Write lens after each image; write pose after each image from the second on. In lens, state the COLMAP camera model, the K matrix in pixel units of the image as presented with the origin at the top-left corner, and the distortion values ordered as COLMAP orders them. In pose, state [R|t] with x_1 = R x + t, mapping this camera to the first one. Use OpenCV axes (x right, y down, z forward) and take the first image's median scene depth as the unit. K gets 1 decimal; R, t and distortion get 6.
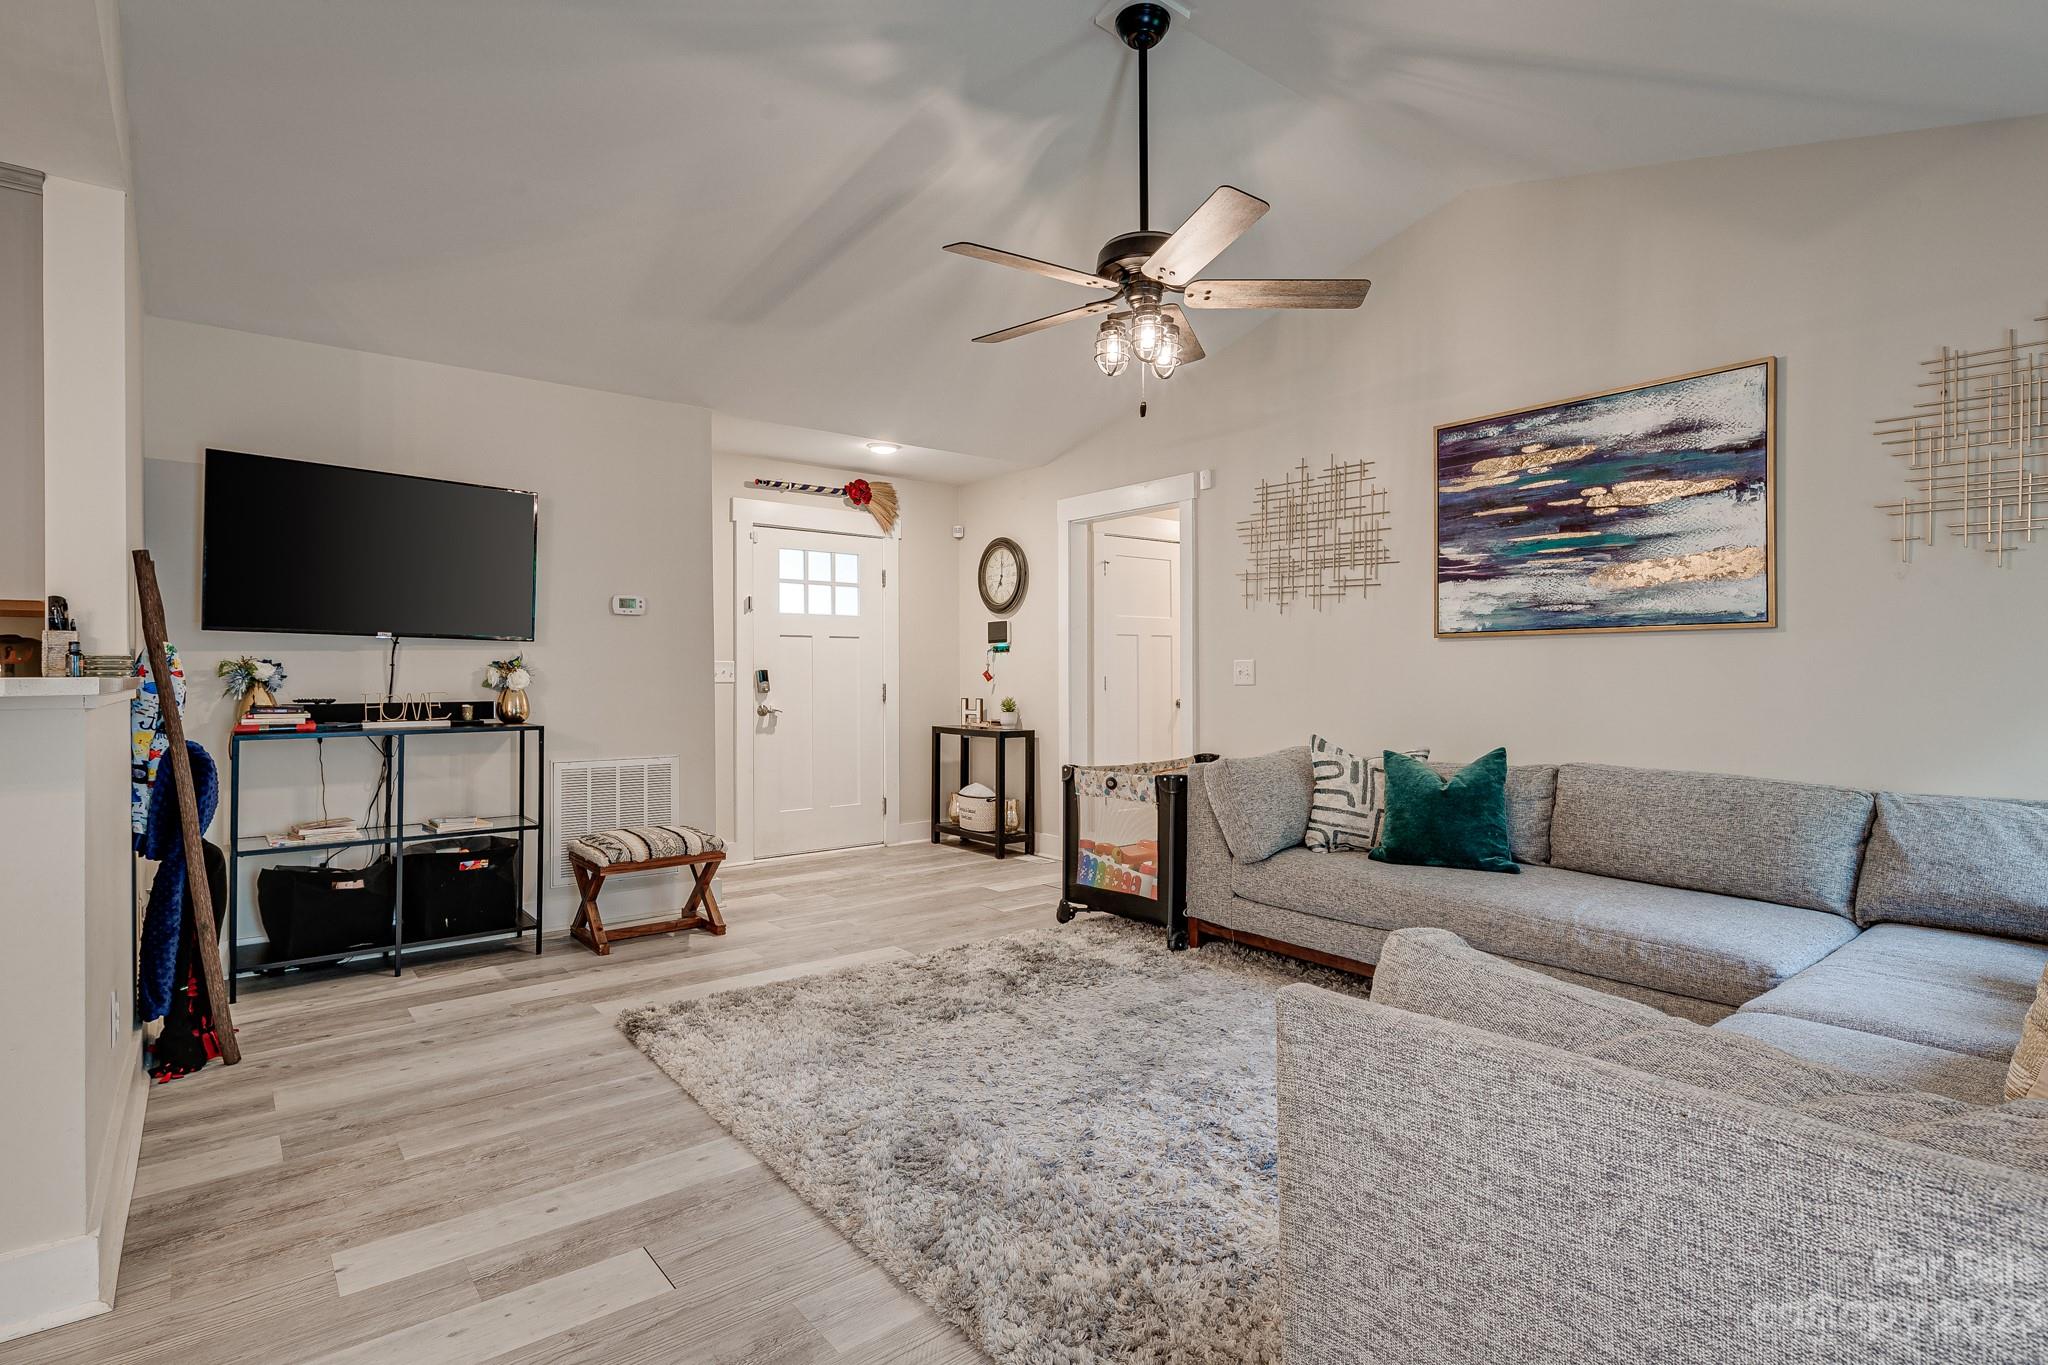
lens RADIAL K [[1014.2, 0, 1029.0], [0, 1014.2, 674.4], [0, 0, 1]] dist [0.022090, -0.011625]
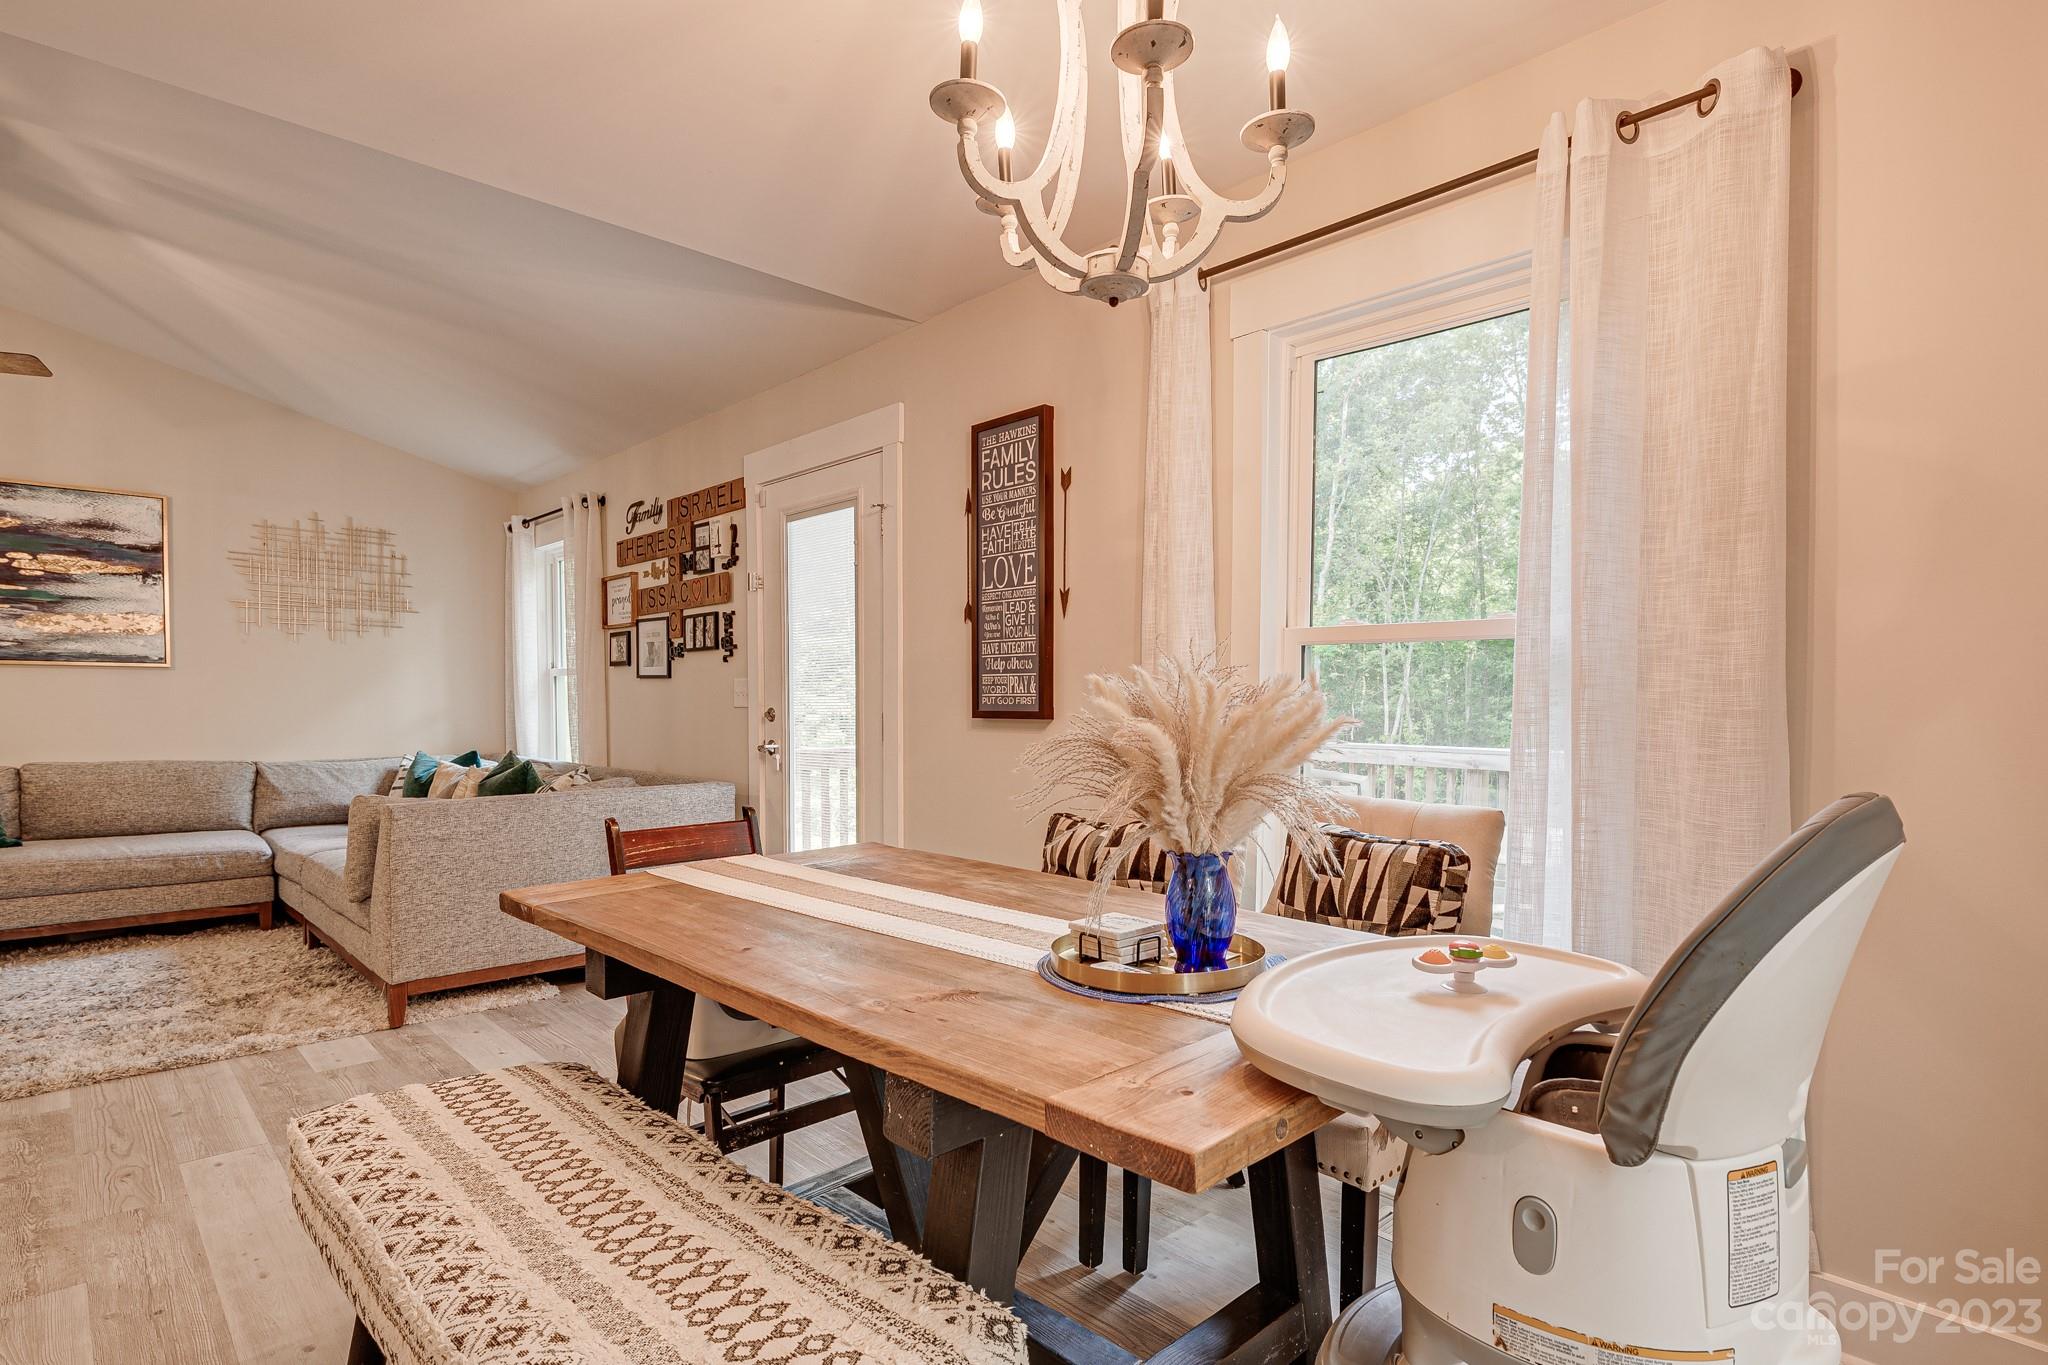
lens RADIAL K [[1041.8, 0, 1040.0], [0, 1041.8, 727.8], [0, 0, 1]] dist [0.021643, -0.011406]
pose [[-0.083777, -0.024547, 0.996182, -0.911615], [-0.002944, 0.999698, 0.024386, 0.003699], [-0.996480, -0.000890, -0.083824, -0.188058]]
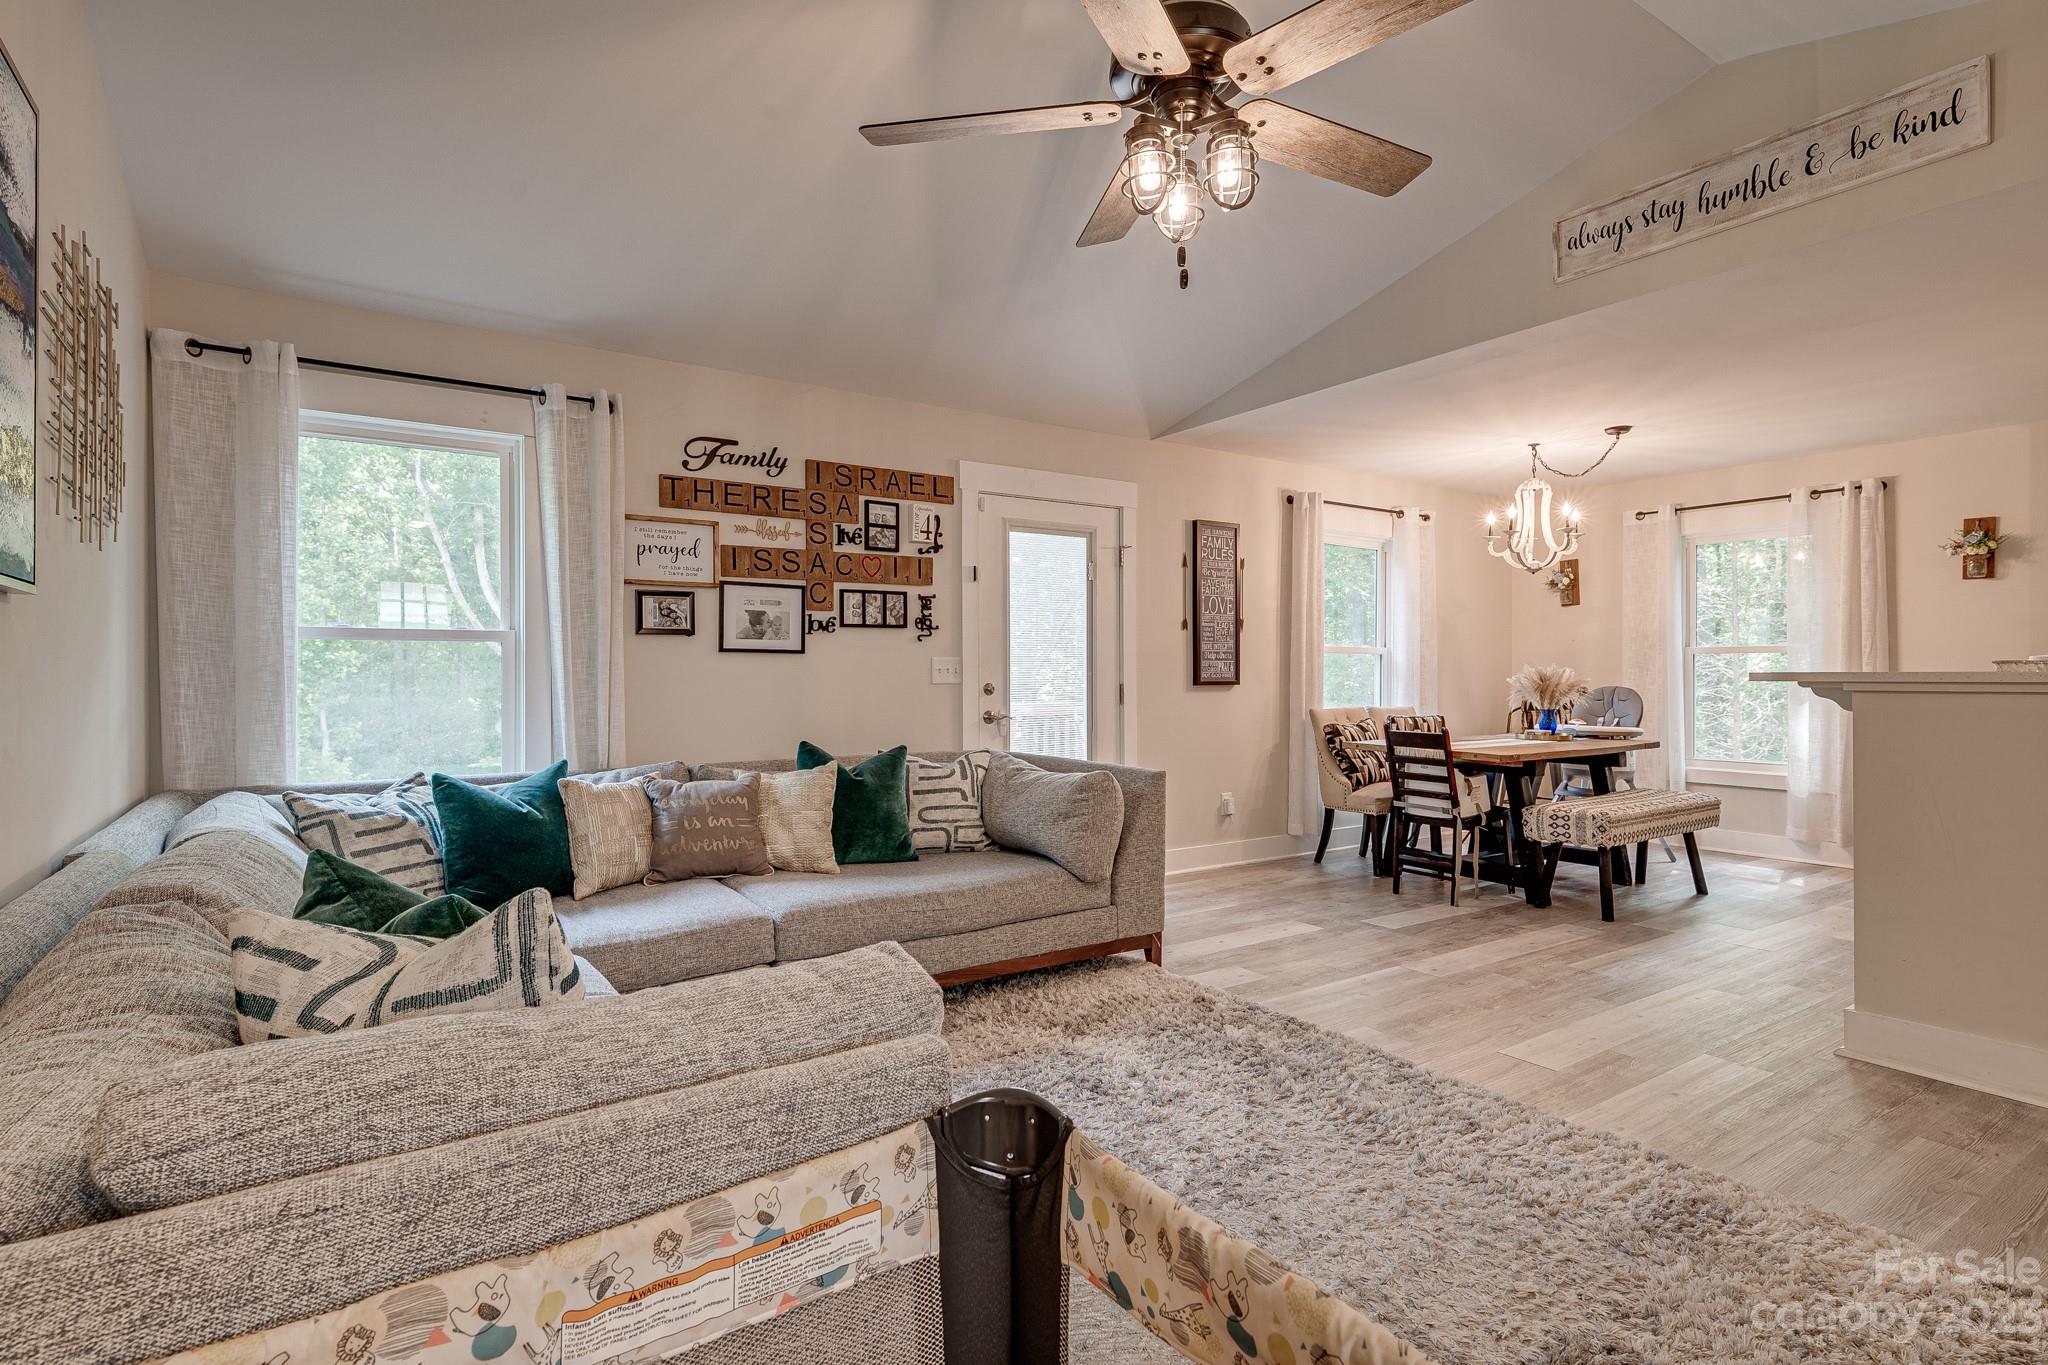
lens RADIAL K [[1014.2, 0, 1029.0], [0, 1014.2, 674.4], [0, 0, 1]] dist [0.022090, -0.011625]
pose [[-0.996536, 0.005899, 0.082957, 0.129306], [0.005841, 0.999982, -0.000938, 0.000696], [-0.082961, -0.000450, -0.996553, 1.358628]]
